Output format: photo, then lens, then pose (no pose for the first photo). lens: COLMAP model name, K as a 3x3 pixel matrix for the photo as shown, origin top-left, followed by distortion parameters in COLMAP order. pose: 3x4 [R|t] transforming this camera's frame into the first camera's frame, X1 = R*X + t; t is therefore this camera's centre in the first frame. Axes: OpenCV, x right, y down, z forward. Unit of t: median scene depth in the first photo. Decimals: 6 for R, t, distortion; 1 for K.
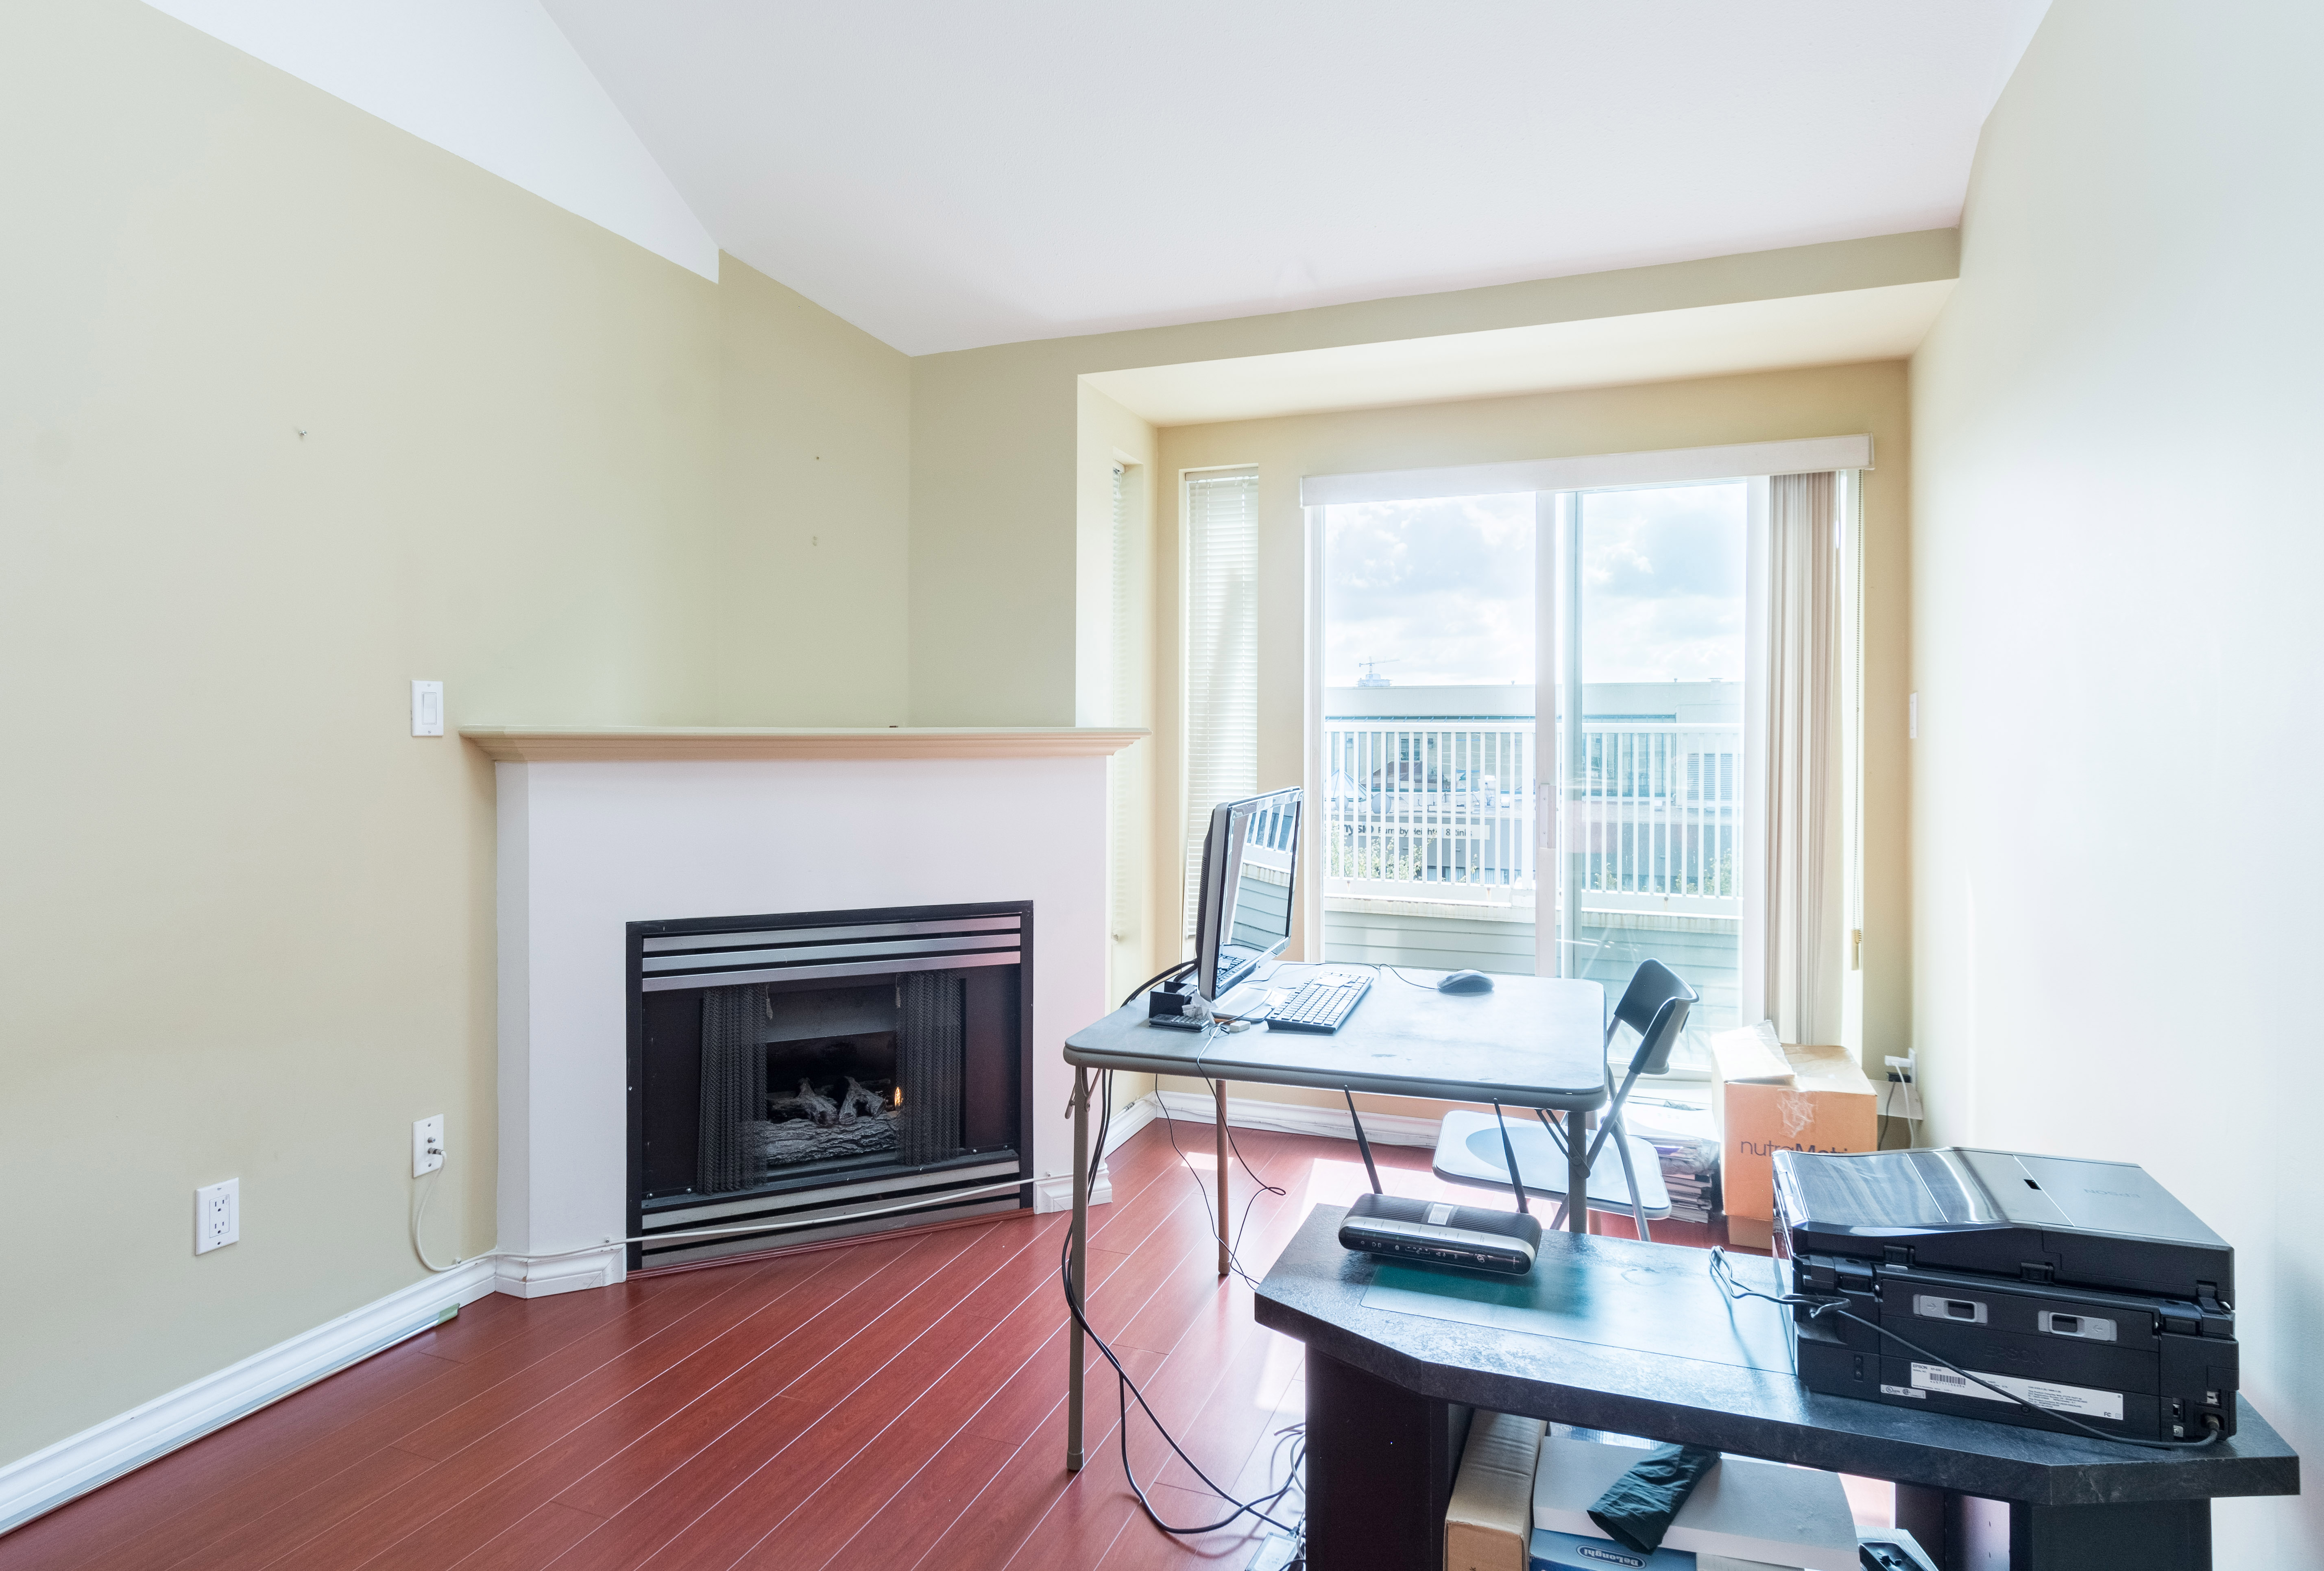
lens RADIAL K [[1262.5, 0, 1152.6], [0, 1262.5, 736.3], [0, 0, 1]] dist [0.002429, -0.012579]
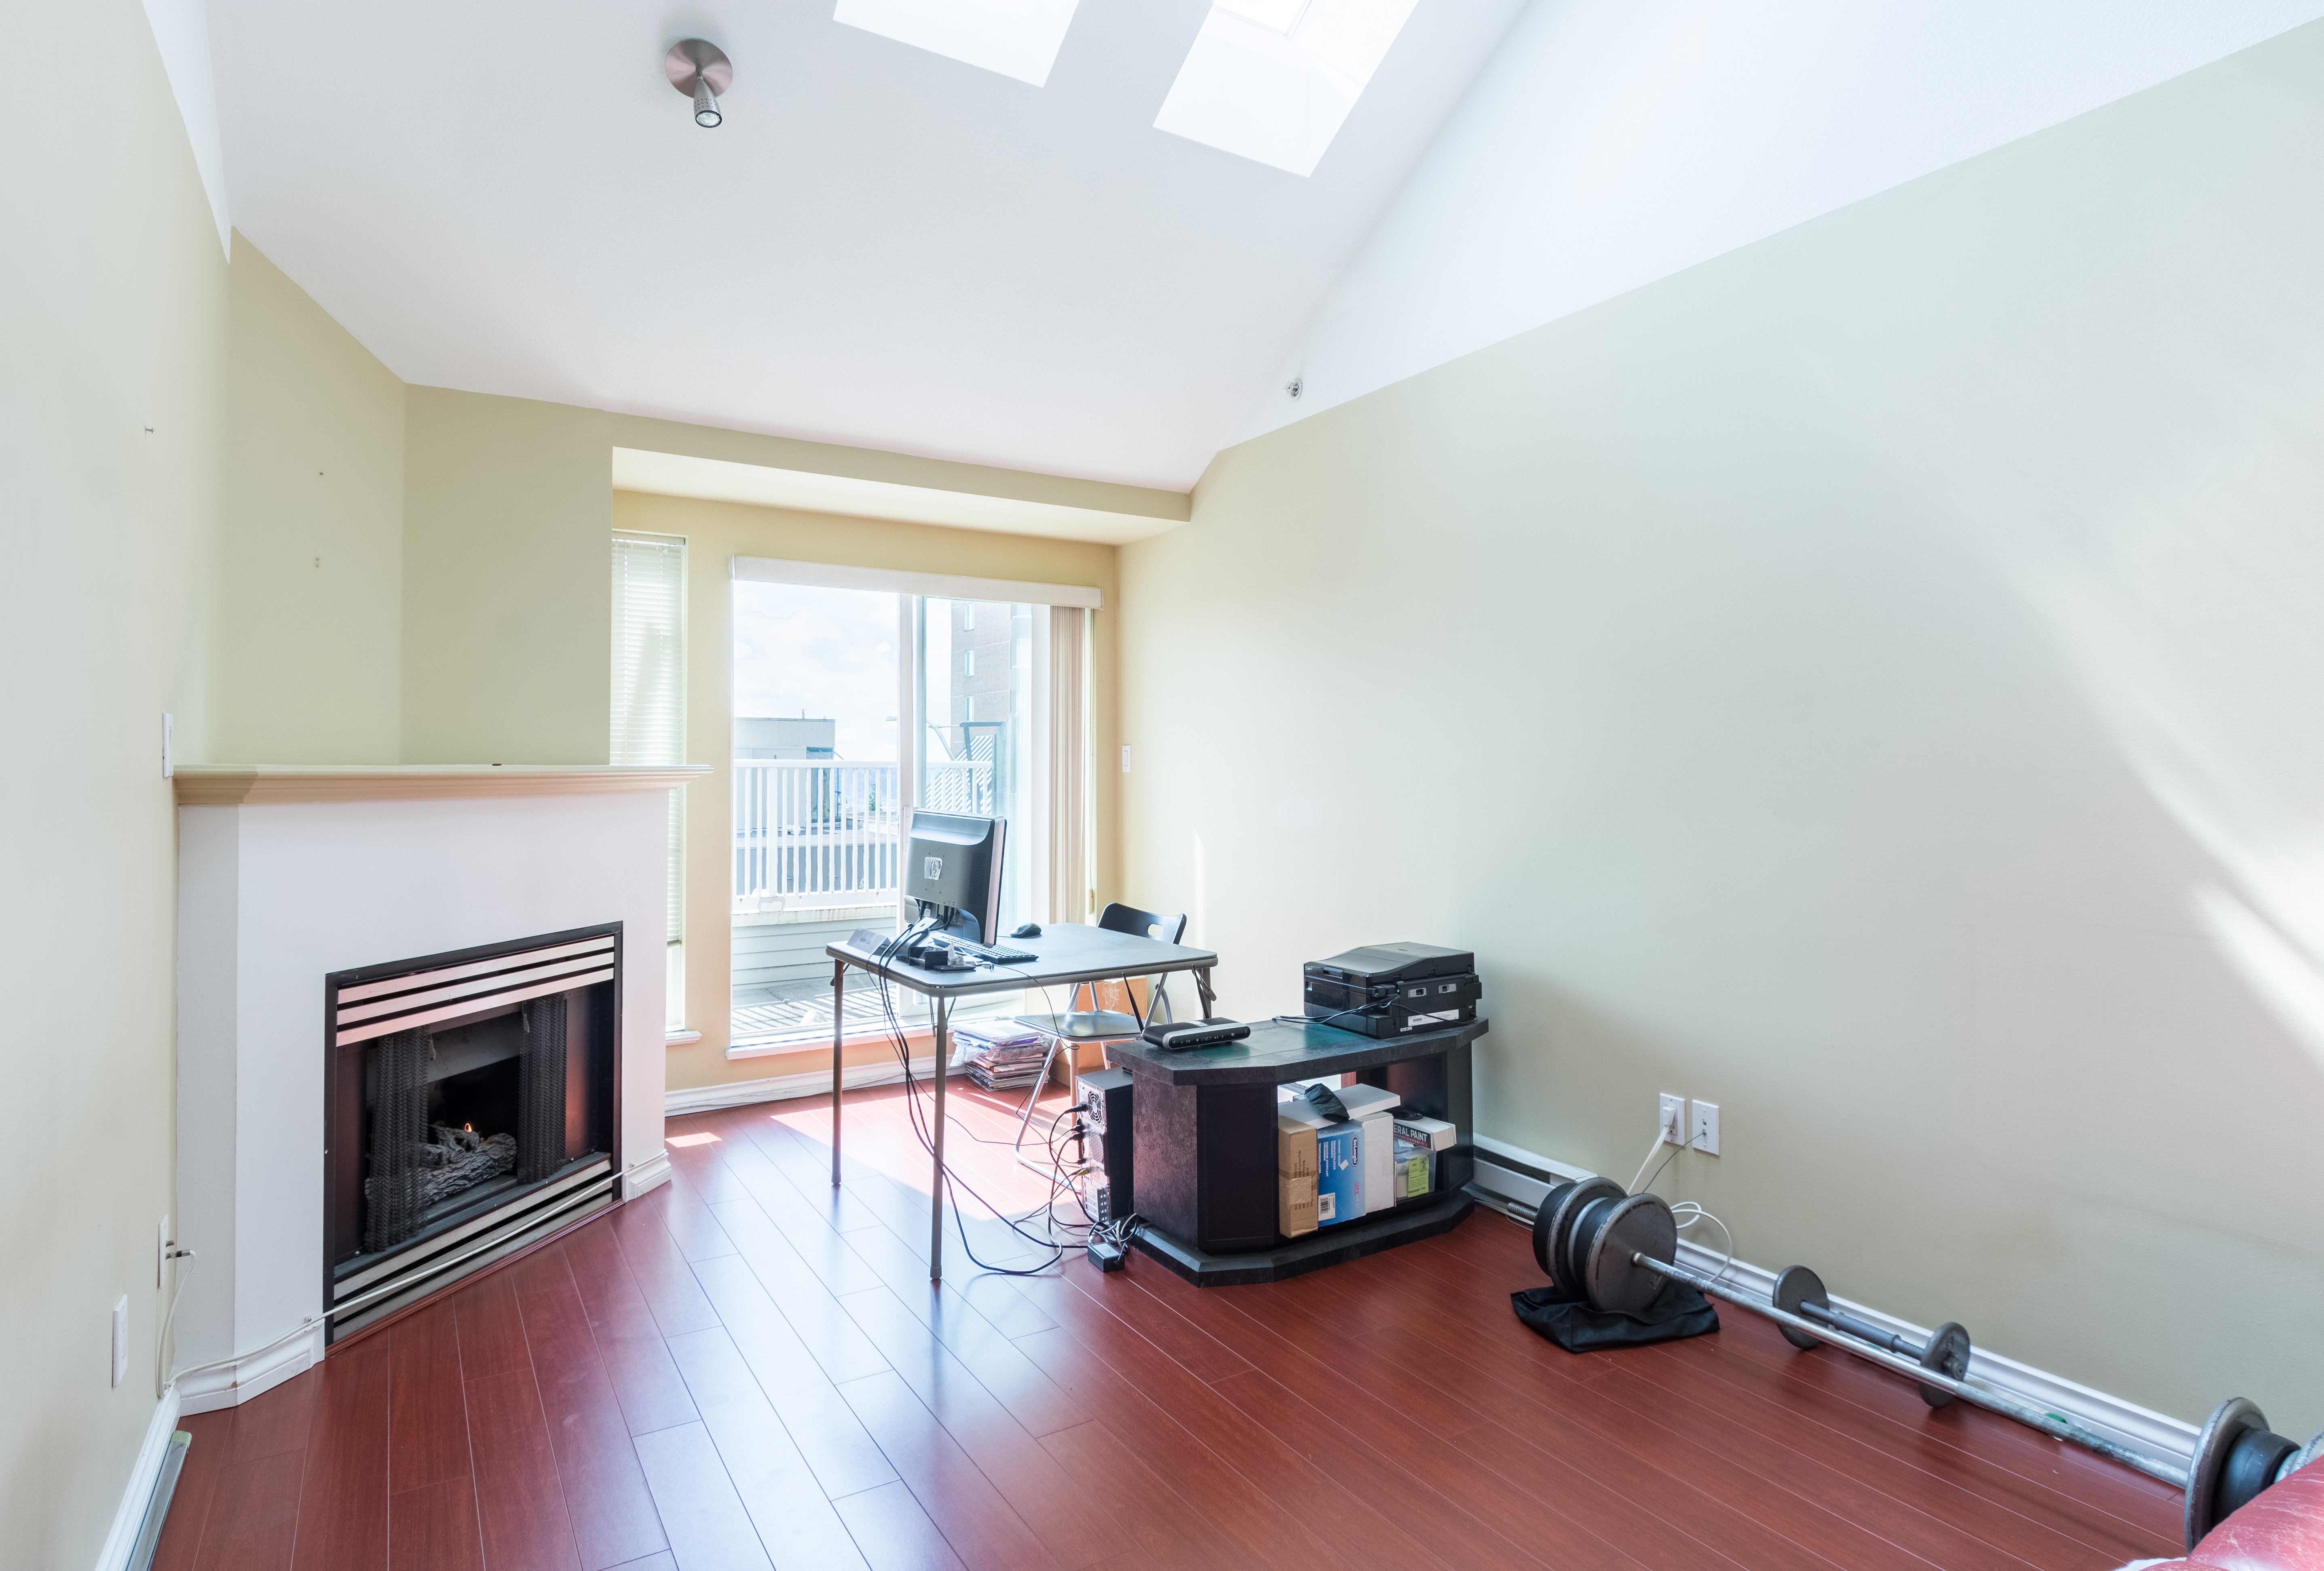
lens RADIAL K [[1258.6, 0, 1213.7], [0, 1258.6, 735.0], [0, 0, 1]] dist [0.000234, -0.019011]
pose [[0.575428, 0.020769, 0.817589, -0.756390], [0.000380, 0.999671, -0.025661, -0.005561], [-0.817853, 0.015077, 0.575230, -0.072073]]
